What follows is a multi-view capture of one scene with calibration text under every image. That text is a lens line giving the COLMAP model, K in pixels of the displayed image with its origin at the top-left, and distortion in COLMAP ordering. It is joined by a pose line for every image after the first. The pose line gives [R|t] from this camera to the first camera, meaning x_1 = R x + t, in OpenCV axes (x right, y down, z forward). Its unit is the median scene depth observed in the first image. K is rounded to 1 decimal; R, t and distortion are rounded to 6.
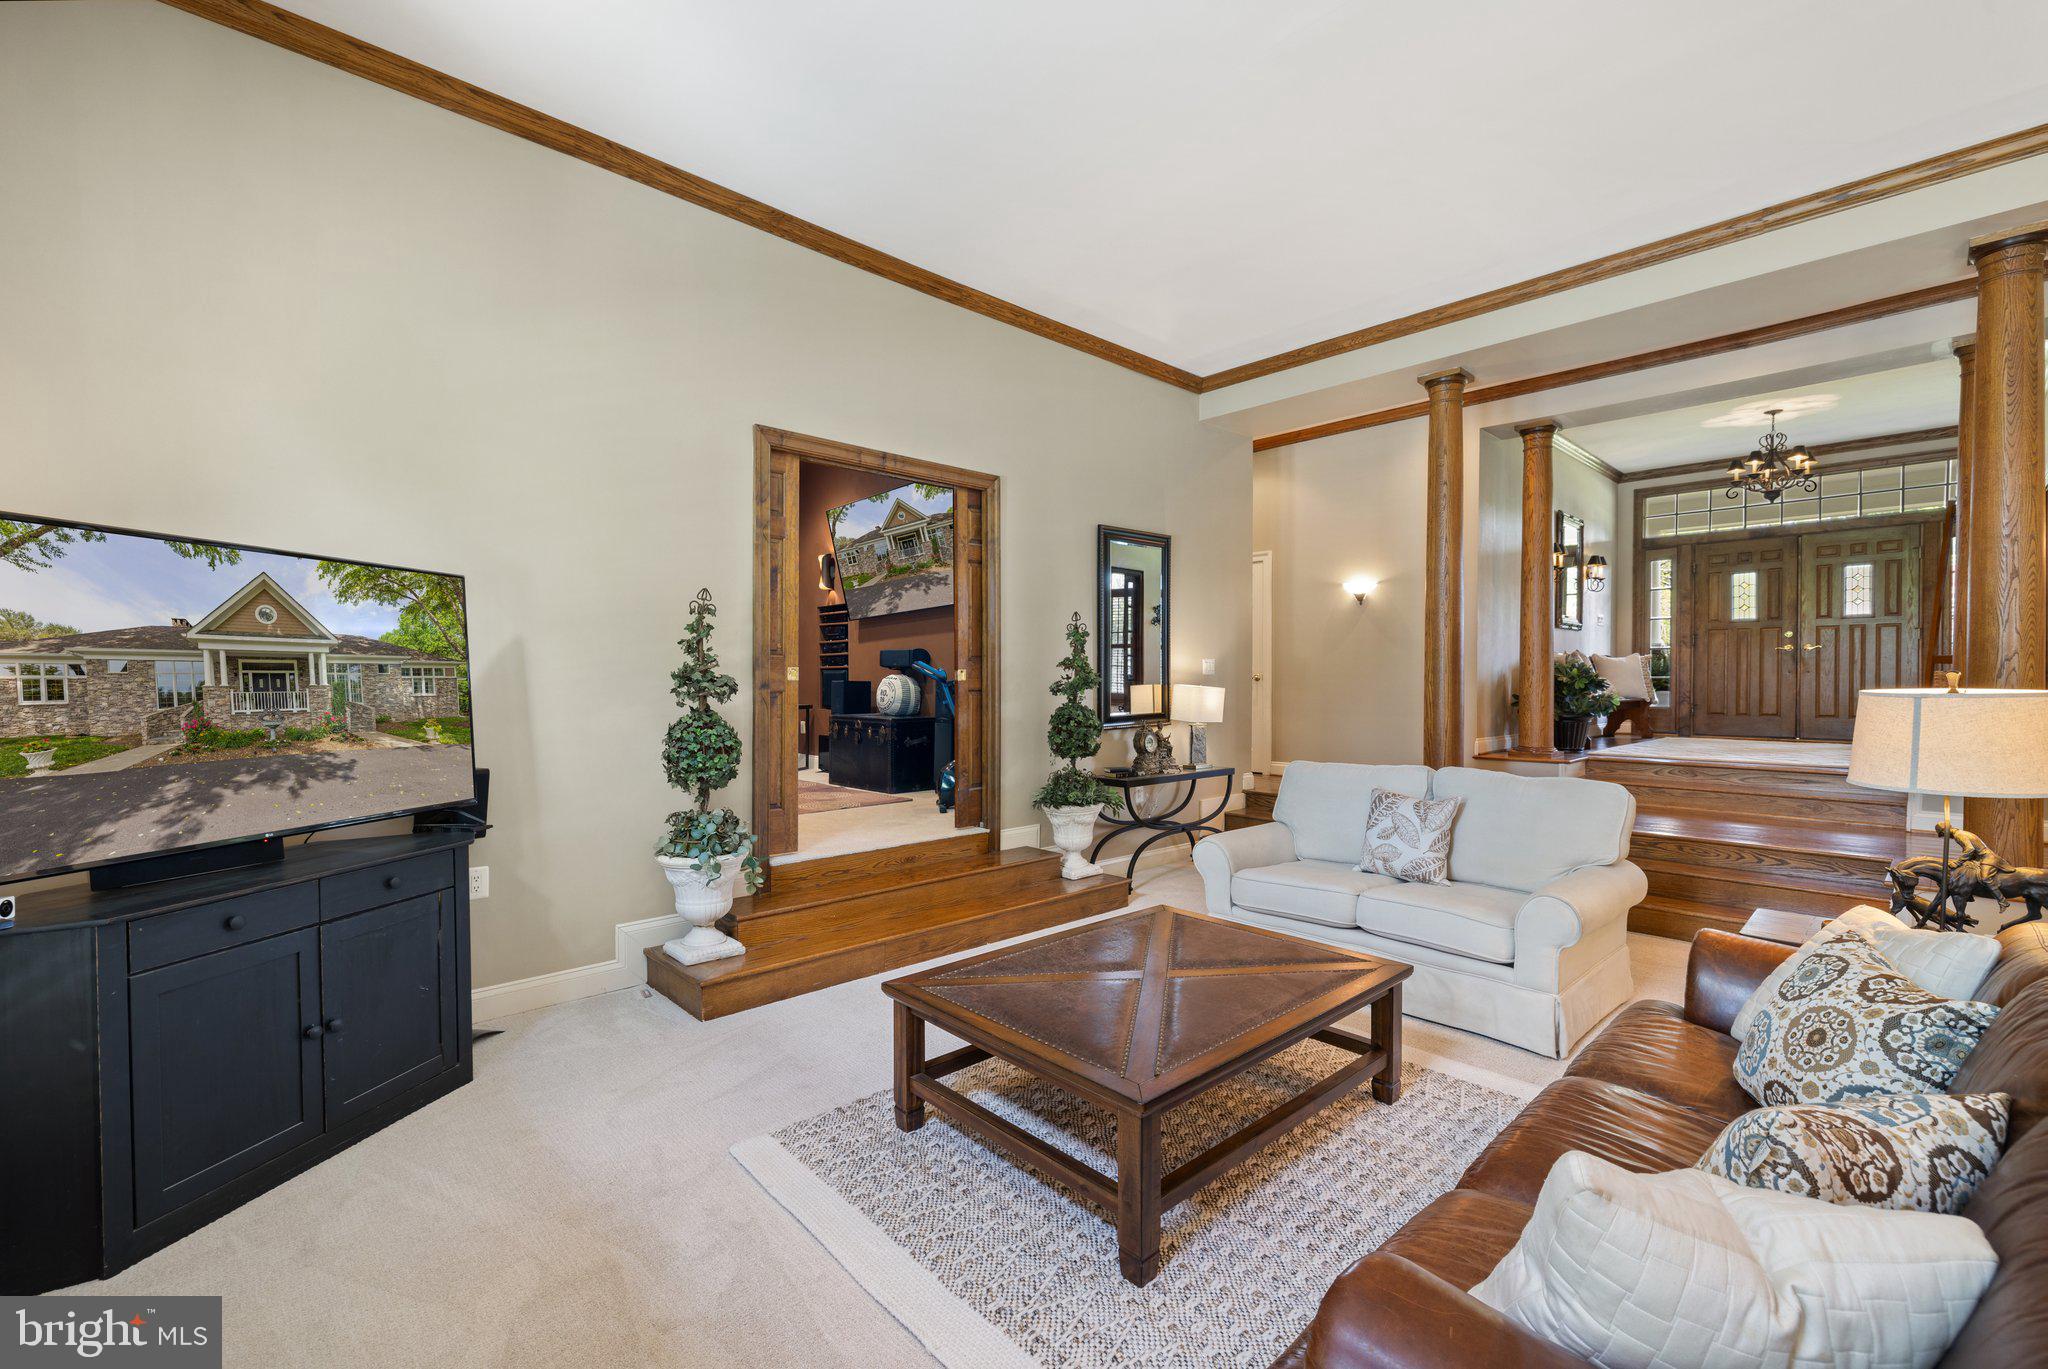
lens RADIAL K [[862.6, 0, 1003.5], [0, 862.6, 695.0], [0, 0, 1]] dist [-0.004325, -0.000057]
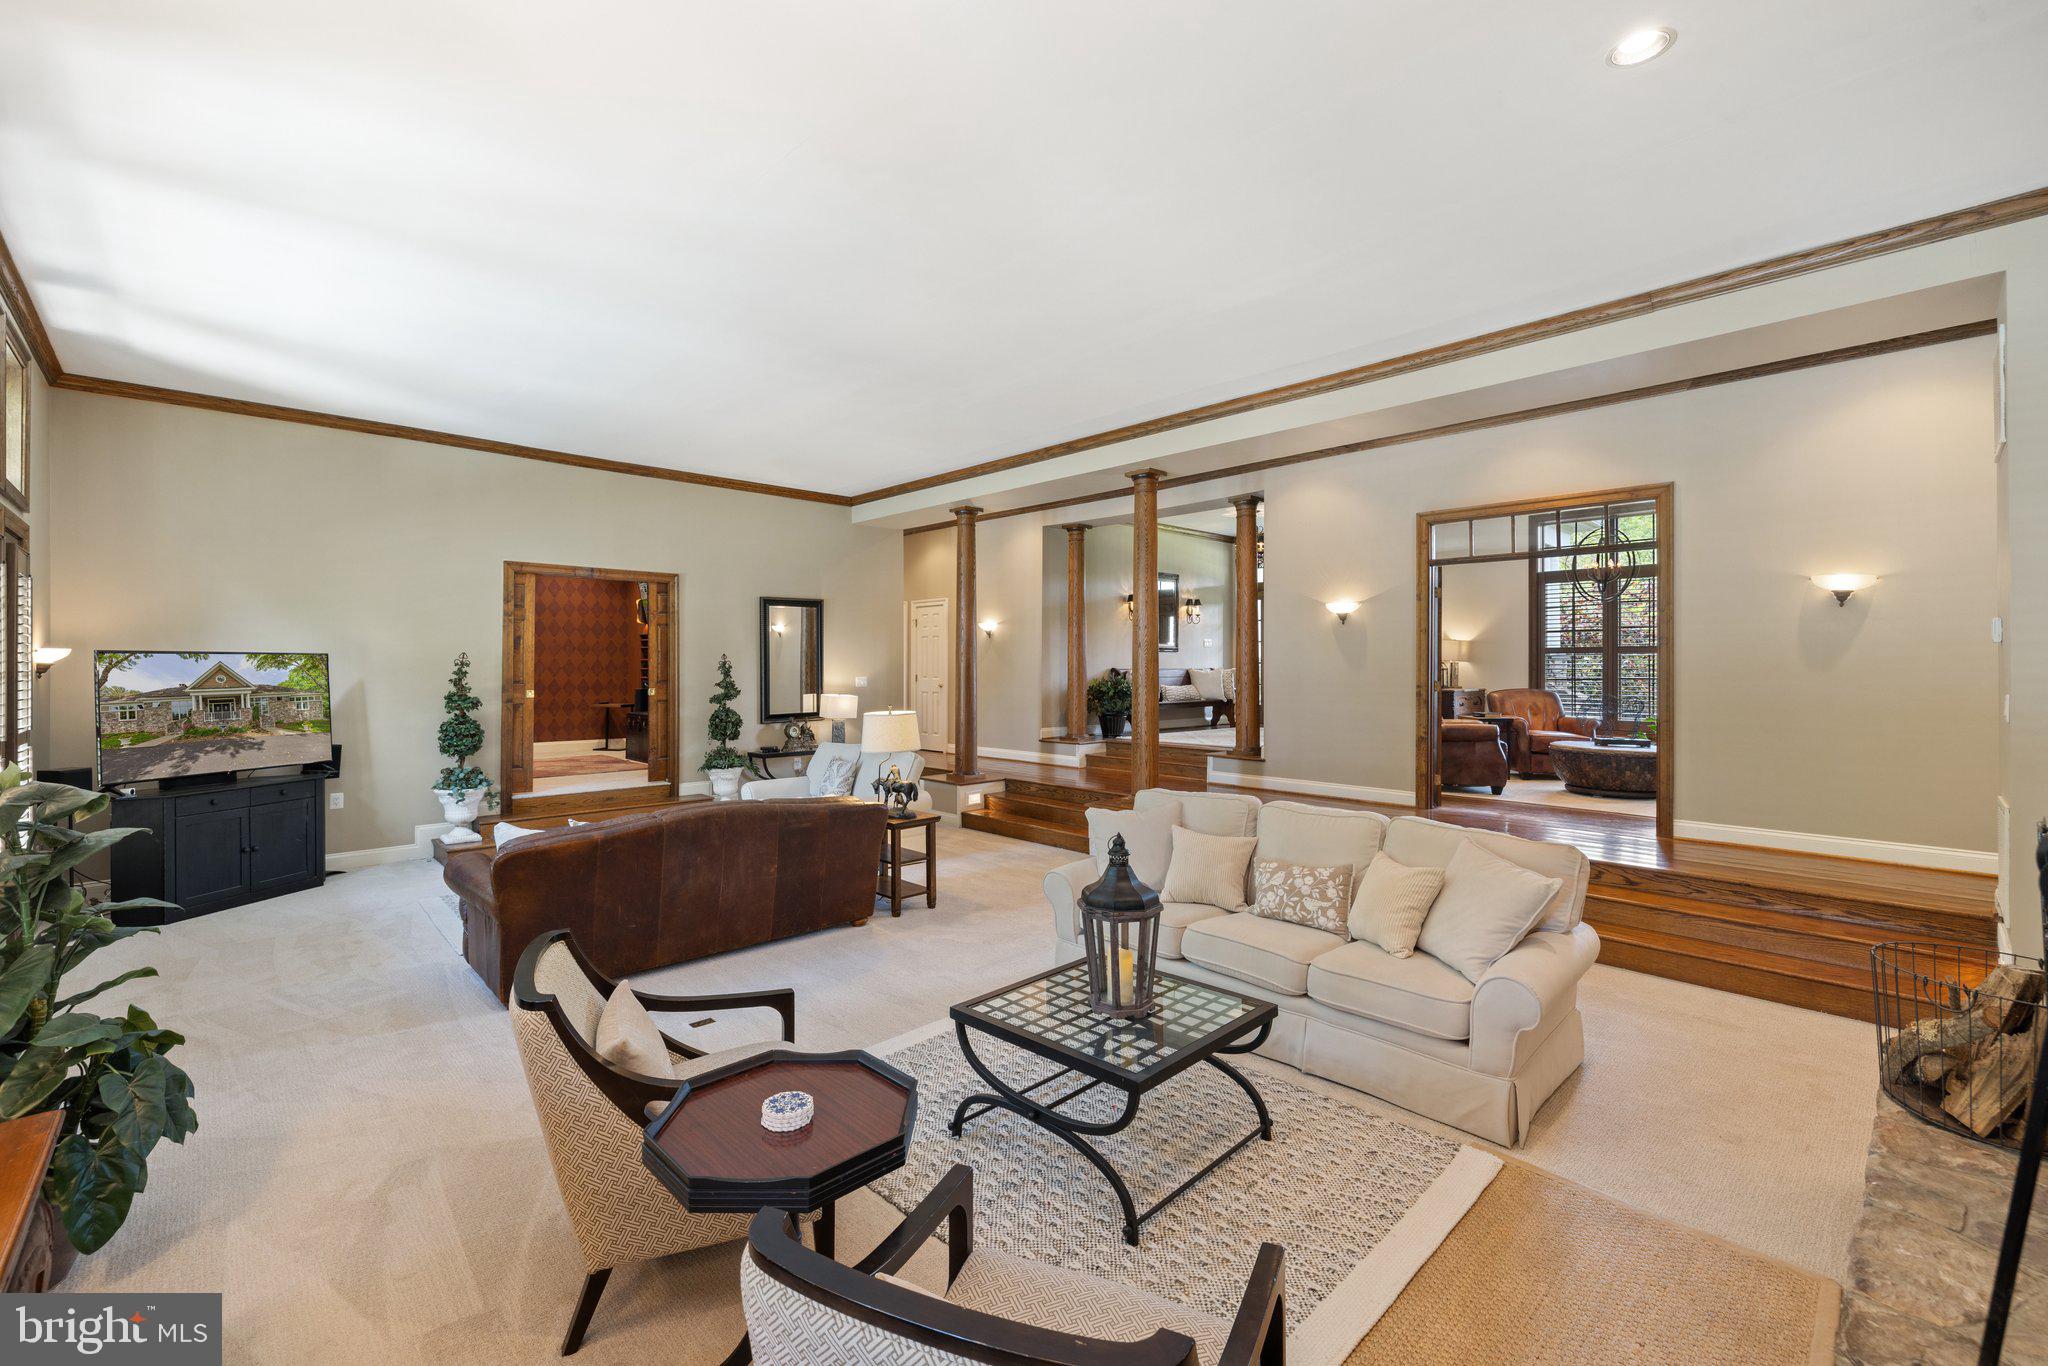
lens RADIAL K [[862.6, 0, 1042.2], [0, 862.6, 660.8], [0, 0, 1]] dist [-0.004325, -0.000057]
pose [[0.999328, 0.007009, -0.035984, 0.671004], [-0.007374, 0.999923, -0.010010, -0.062405], [0.035911, 0.010268, 0.999302, -0.578327]]
